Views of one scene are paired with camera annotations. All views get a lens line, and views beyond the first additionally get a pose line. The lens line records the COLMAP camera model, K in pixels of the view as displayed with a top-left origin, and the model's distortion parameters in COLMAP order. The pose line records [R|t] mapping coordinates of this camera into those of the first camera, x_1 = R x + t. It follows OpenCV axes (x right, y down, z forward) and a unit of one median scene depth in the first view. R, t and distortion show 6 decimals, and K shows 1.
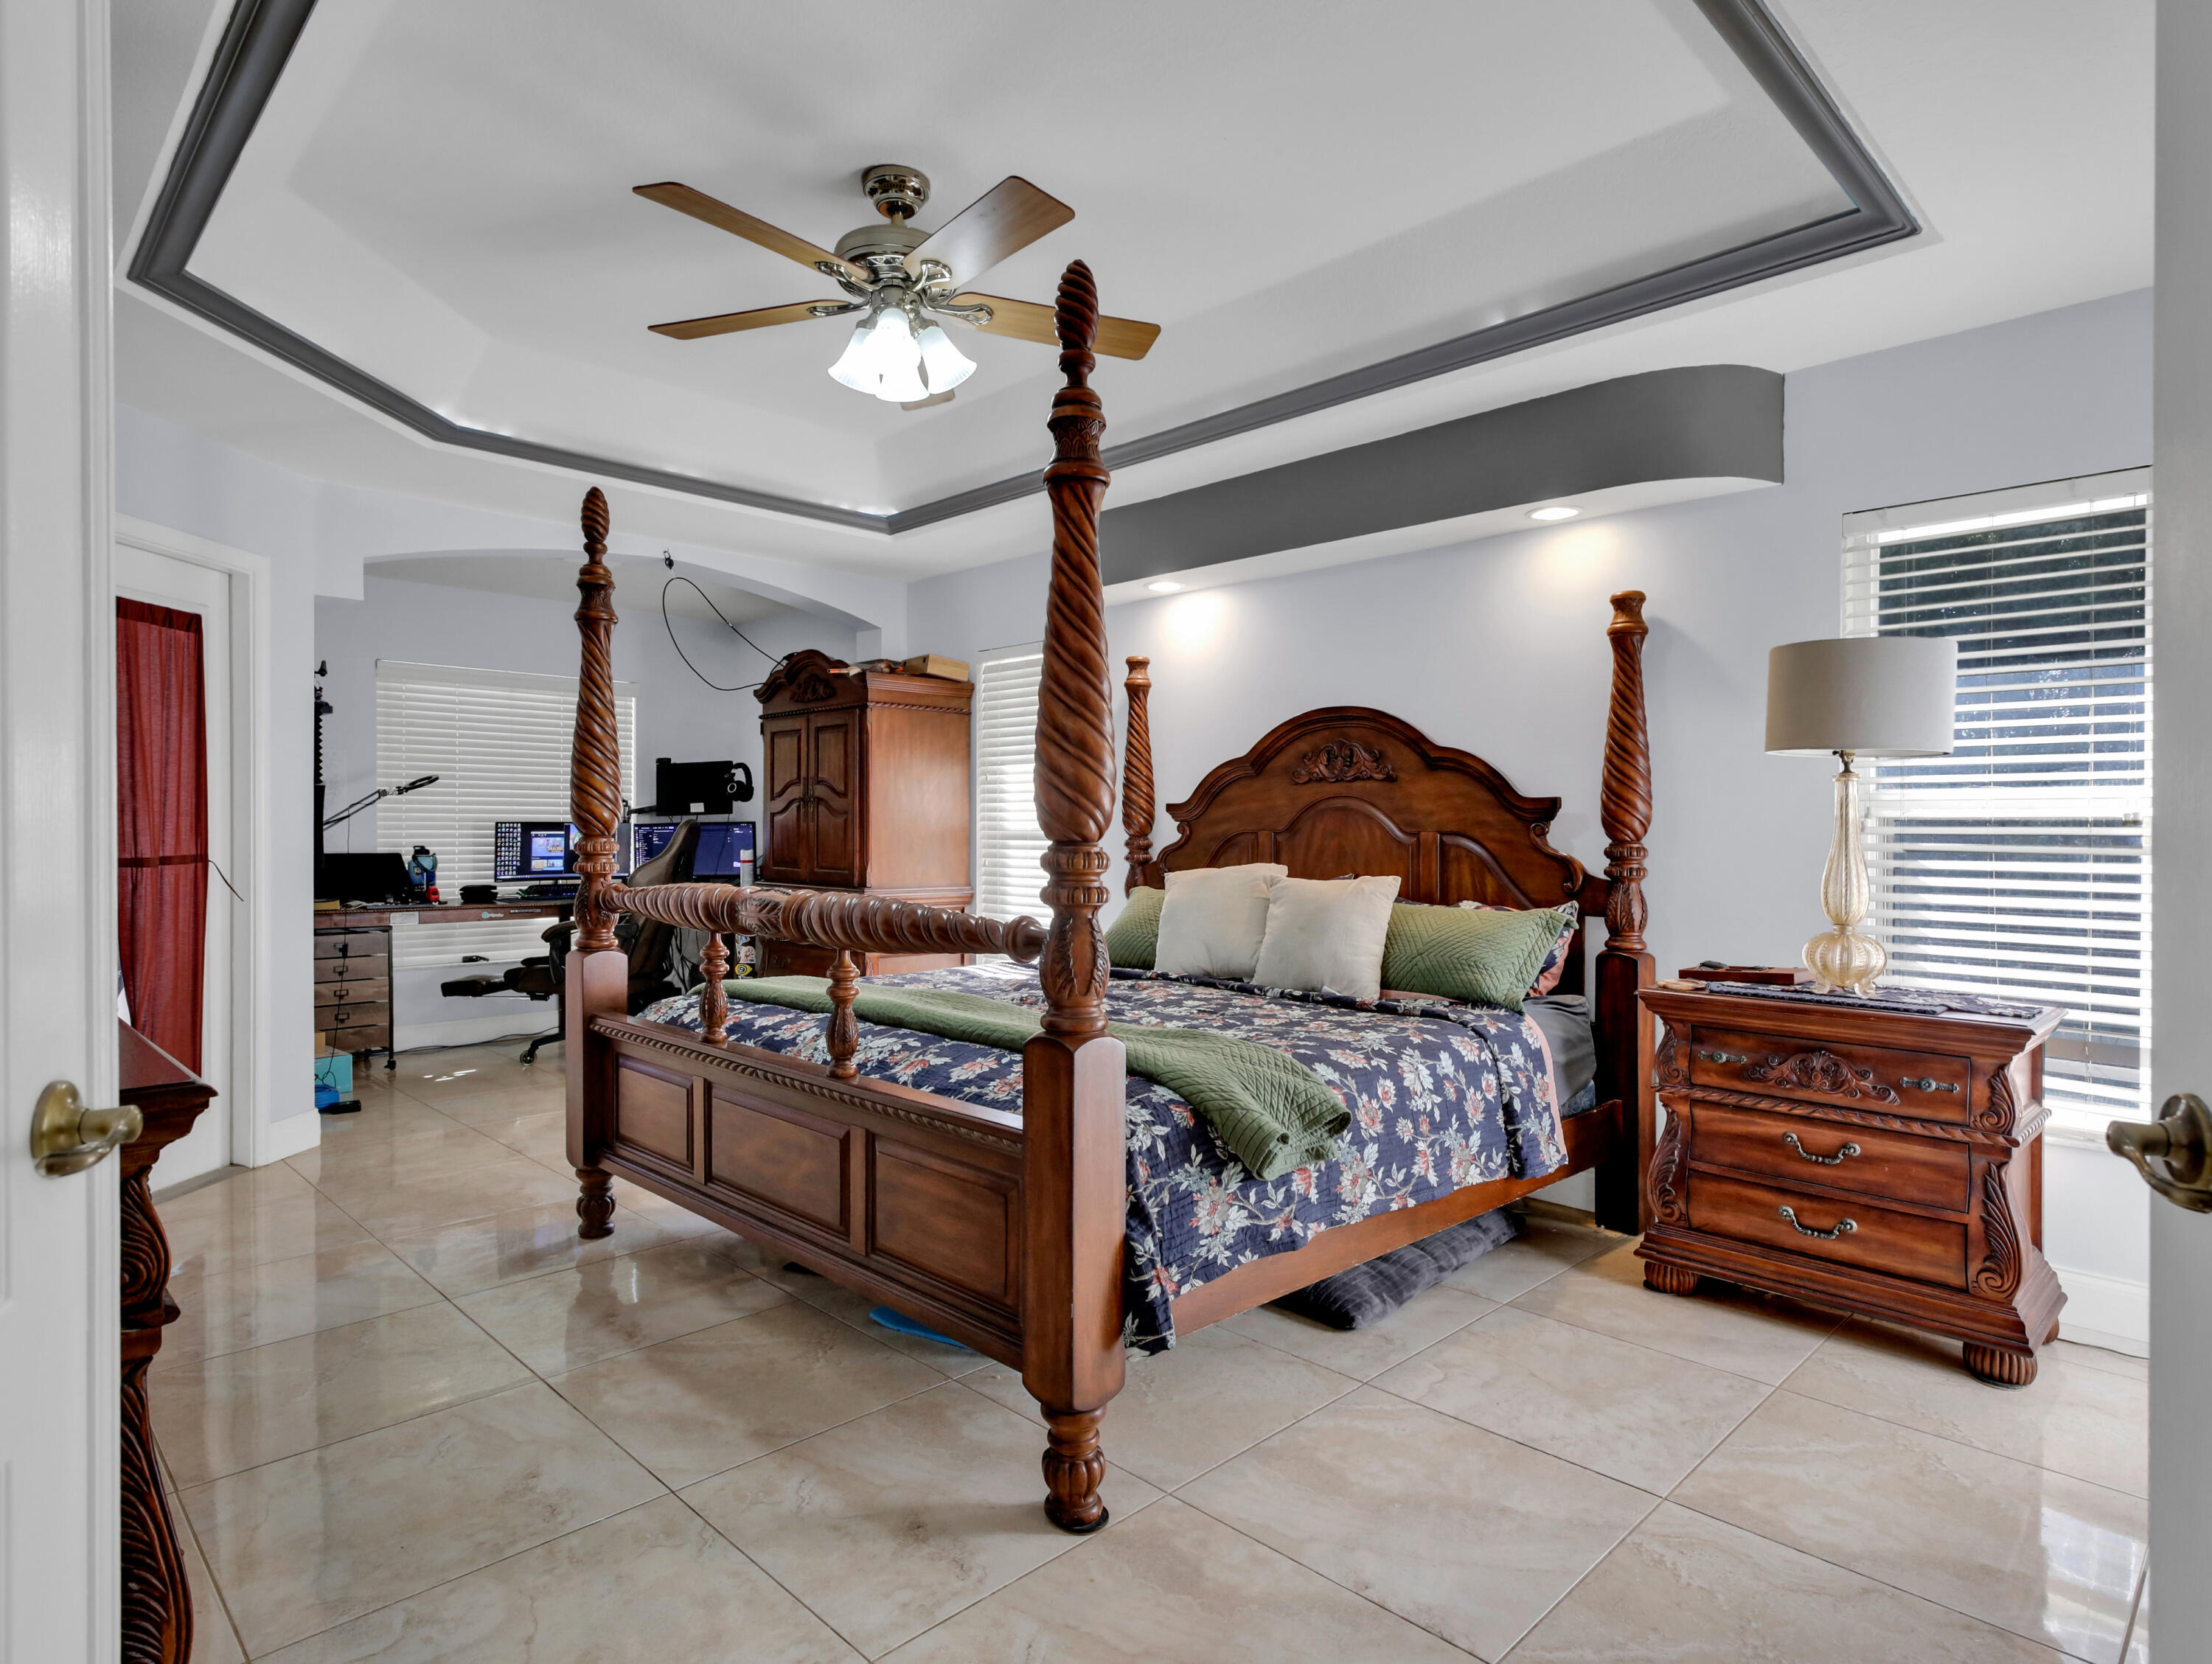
lens RADIAL K [[1212.3, 0, 1066.9], [0, 1212.3, 798.5], [0, 0, 1]] dist [0.002283, -0.000307]
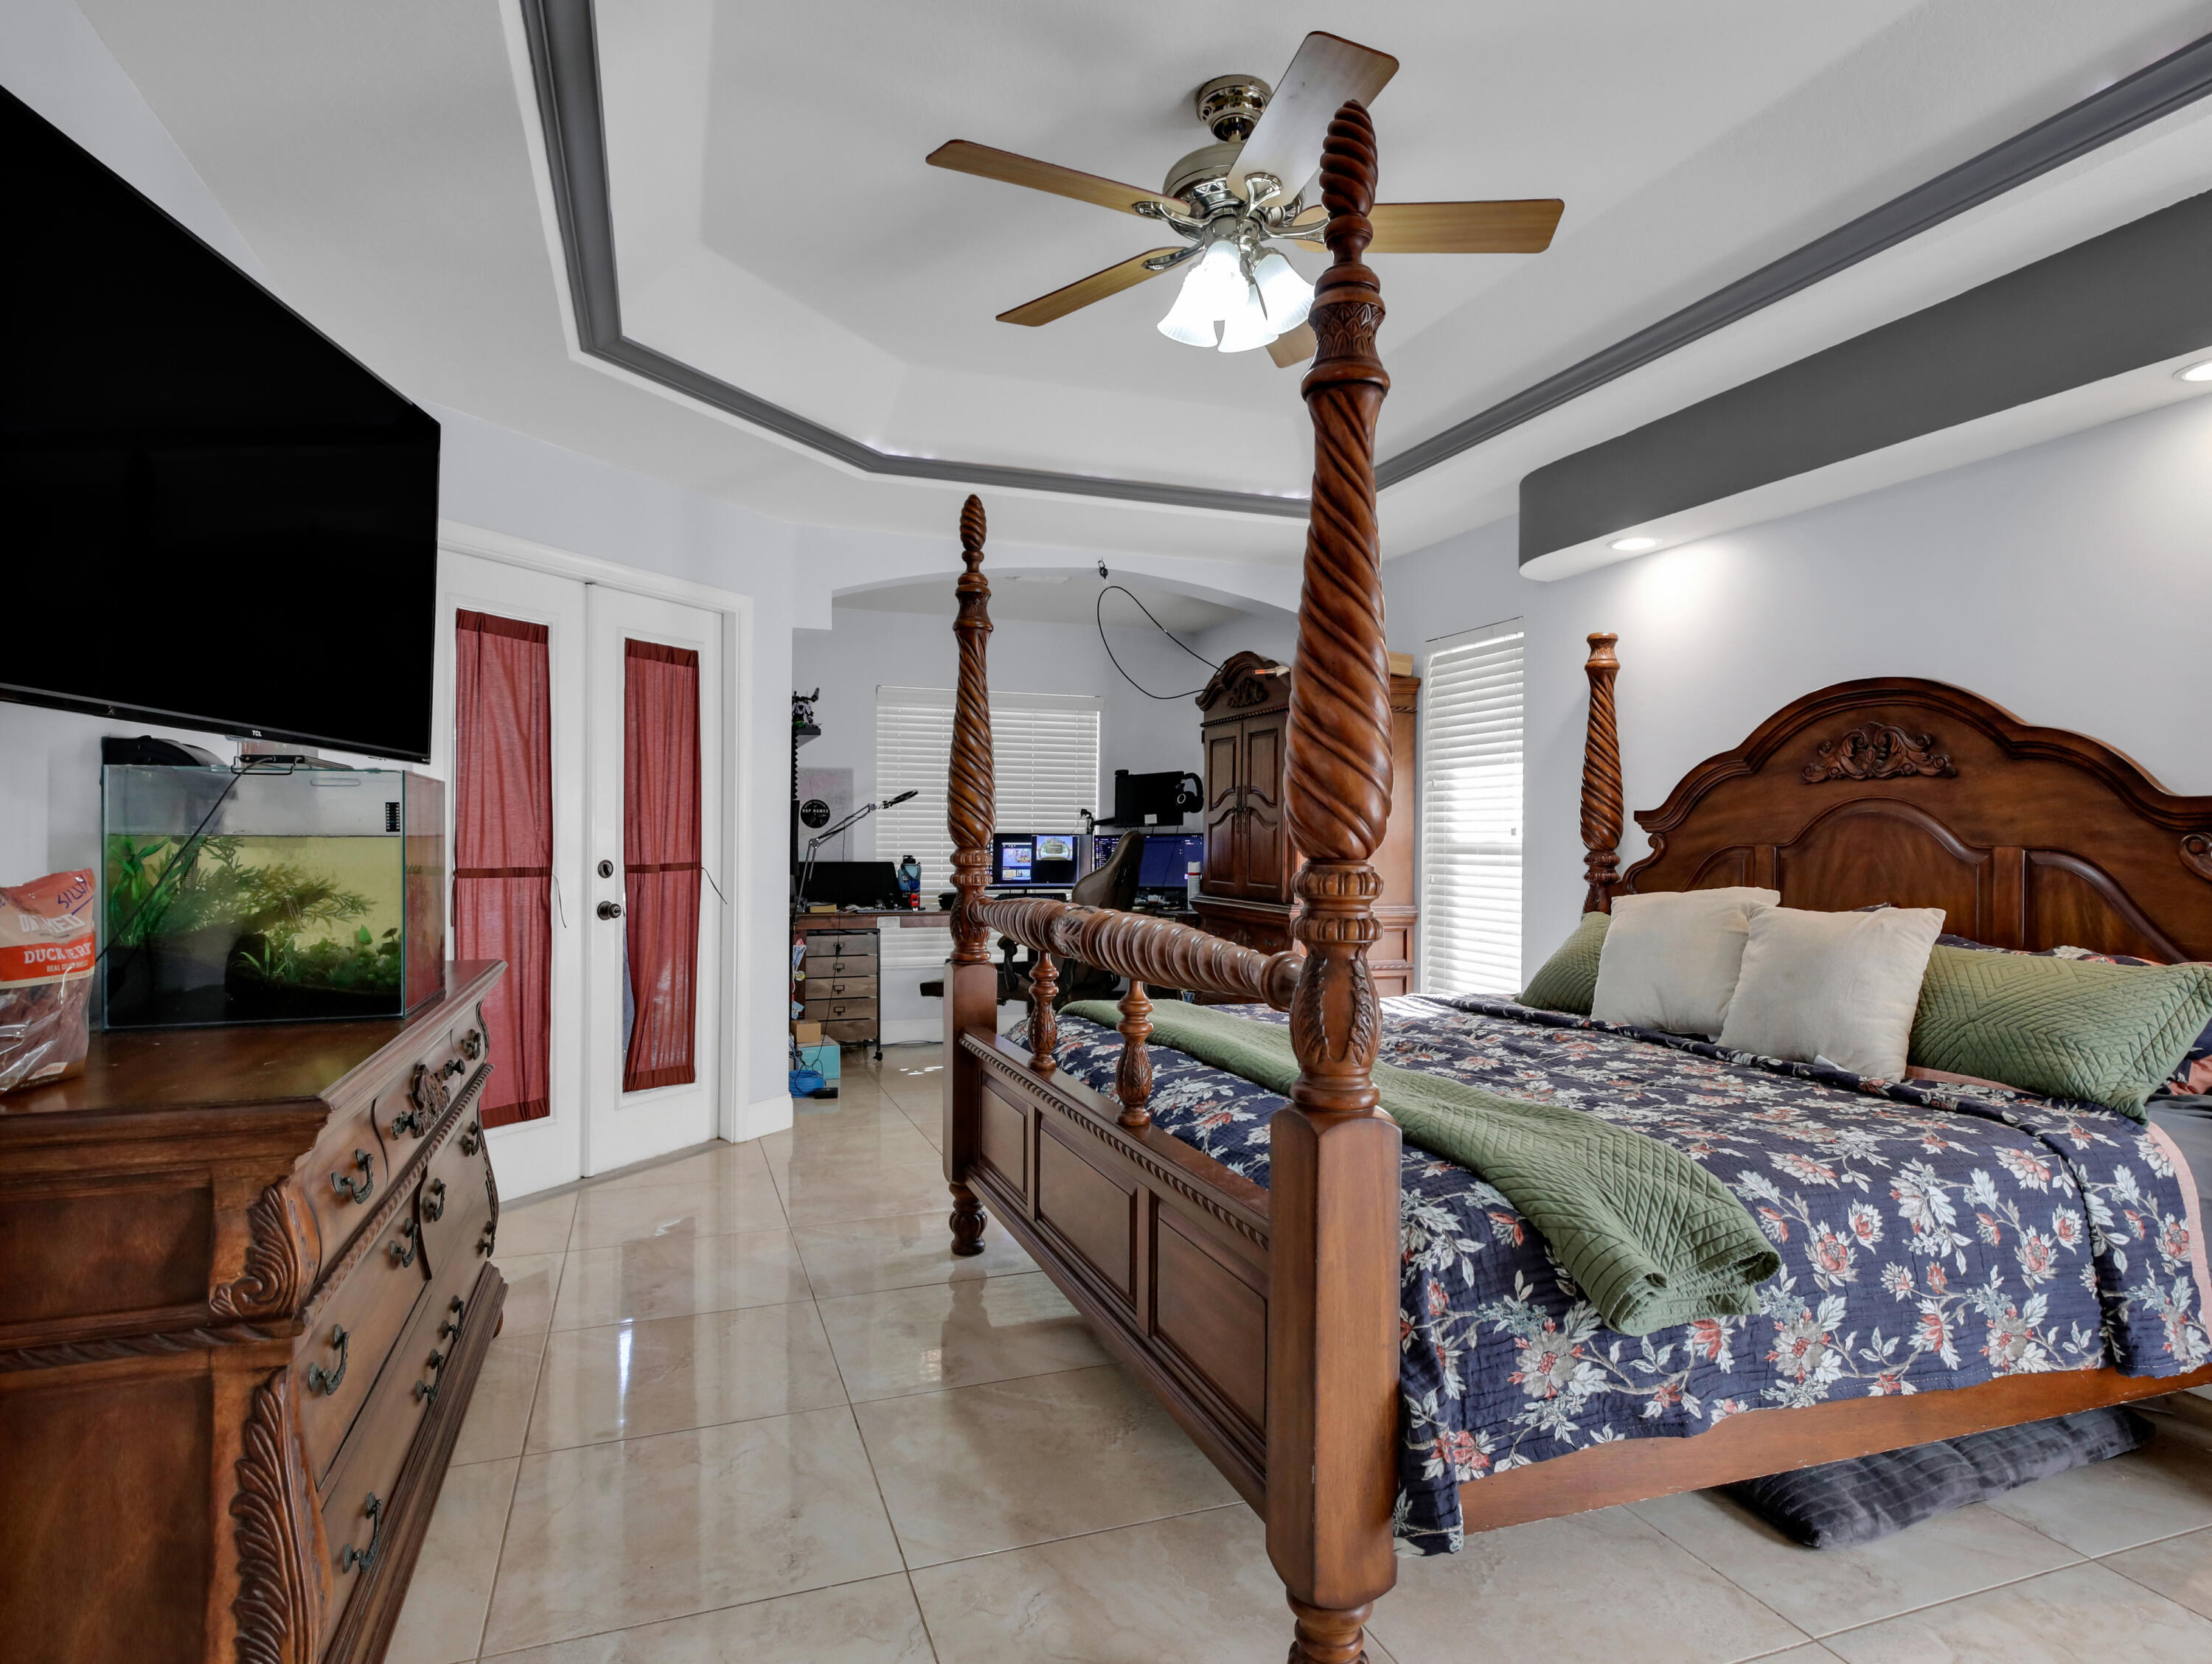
lens RADIAL K [[1211.2, 0, 1098.6], [0, 1211.2, 824.3], [0, 0, 1]] dist [0.009198, -0.006060]
pose [[0.914422, -0.003634, -0.404745, 0.111102], [0.008494, 0.999912, 0.010212, 0.002605], [0.404672, -0.012776, 0.914372, 0.146520]]
